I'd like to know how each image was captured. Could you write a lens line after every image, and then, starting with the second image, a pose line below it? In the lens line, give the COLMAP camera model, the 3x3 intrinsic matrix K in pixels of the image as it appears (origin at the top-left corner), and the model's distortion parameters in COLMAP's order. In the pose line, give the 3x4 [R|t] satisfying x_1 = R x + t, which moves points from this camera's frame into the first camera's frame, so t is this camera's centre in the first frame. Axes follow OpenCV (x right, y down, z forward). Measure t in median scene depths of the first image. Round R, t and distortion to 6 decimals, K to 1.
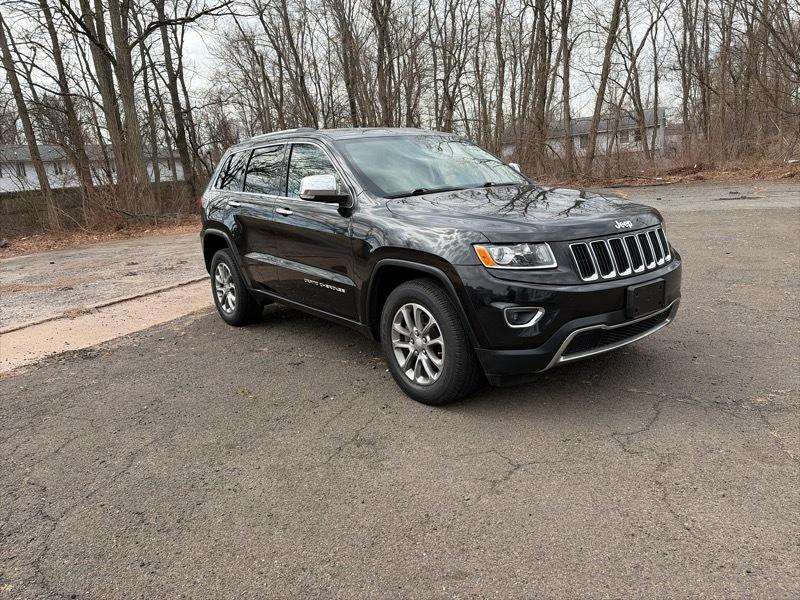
lens RADIAL K [[600.8, 0, 405.6], [0, 600.8, 299.0], [0, 0, 1]] dist [0.043782, -0.033719]
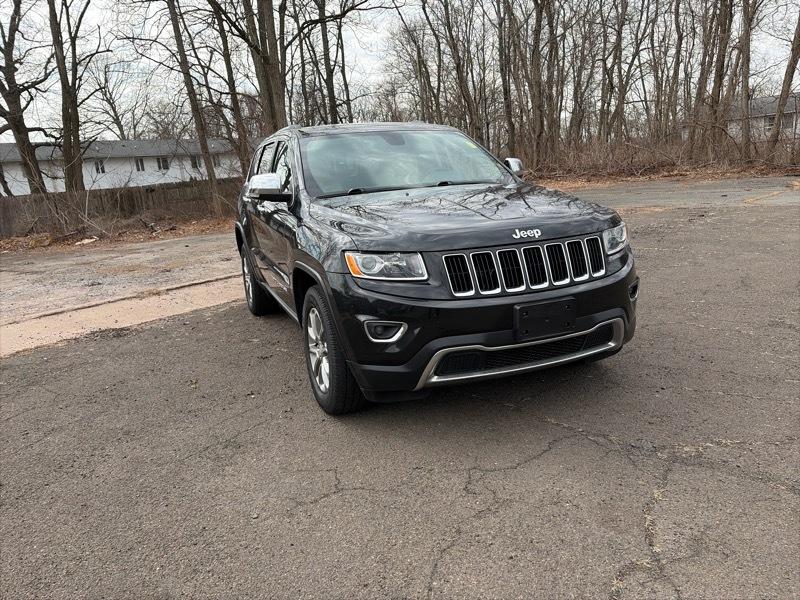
lens RADIAL K [[600.8, 0, 404.2], [0, 600.8, 301.3], [0, 0, 1]] dist [0.043782, -0.033719]
pose [[0.960871, 0.055844, -0.271308, 0.382217], [-0.049263, 0.998304, 0.031013, -0.038054], [0.272580, -0.016434, 0.961993, 0.089859]]
